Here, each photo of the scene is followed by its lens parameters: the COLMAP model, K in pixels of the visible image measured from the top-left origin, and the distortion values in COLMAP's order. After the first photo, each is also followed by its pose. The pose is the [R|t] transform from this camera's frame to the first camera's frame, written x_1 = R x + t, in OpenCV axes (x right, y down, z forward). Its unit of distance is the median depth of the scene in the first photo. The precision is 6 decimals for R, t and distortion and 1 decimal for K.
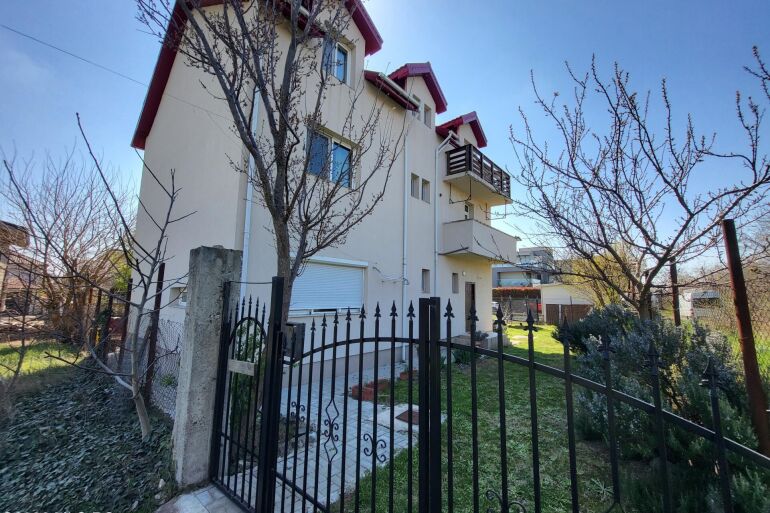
lens RADIAL K [[302.3, 0, 386.1], [0, 302.3, 256.6], [0, 0, 1]] dist [0.001731, -0.000711]
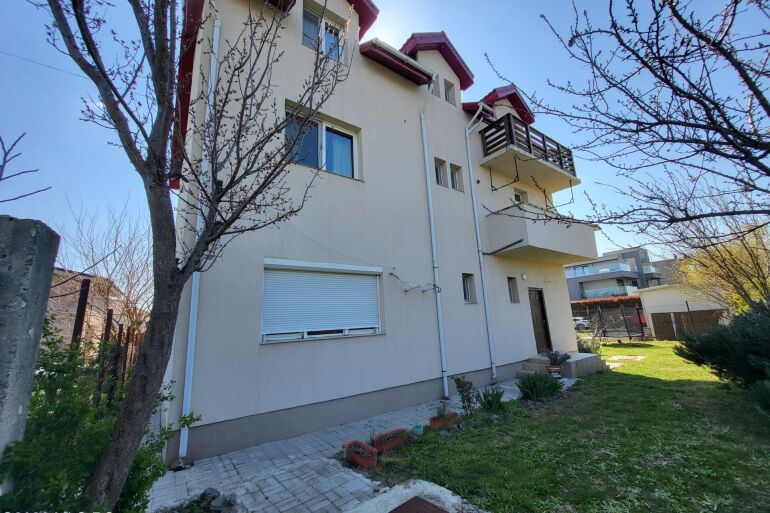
lens RADIAL K [[302.3, 0, 384.8], [0, 302.3, 256.6], [0, 0, 1]] dist [0.001731, -0.000711]
pose [[0.972038, -0.113911, -0.205346, 0.080631], [0.095300, 0.990575, -0.098381, 0.049982], [0.214617, 0.076061, 0.973732, 0.175869]]
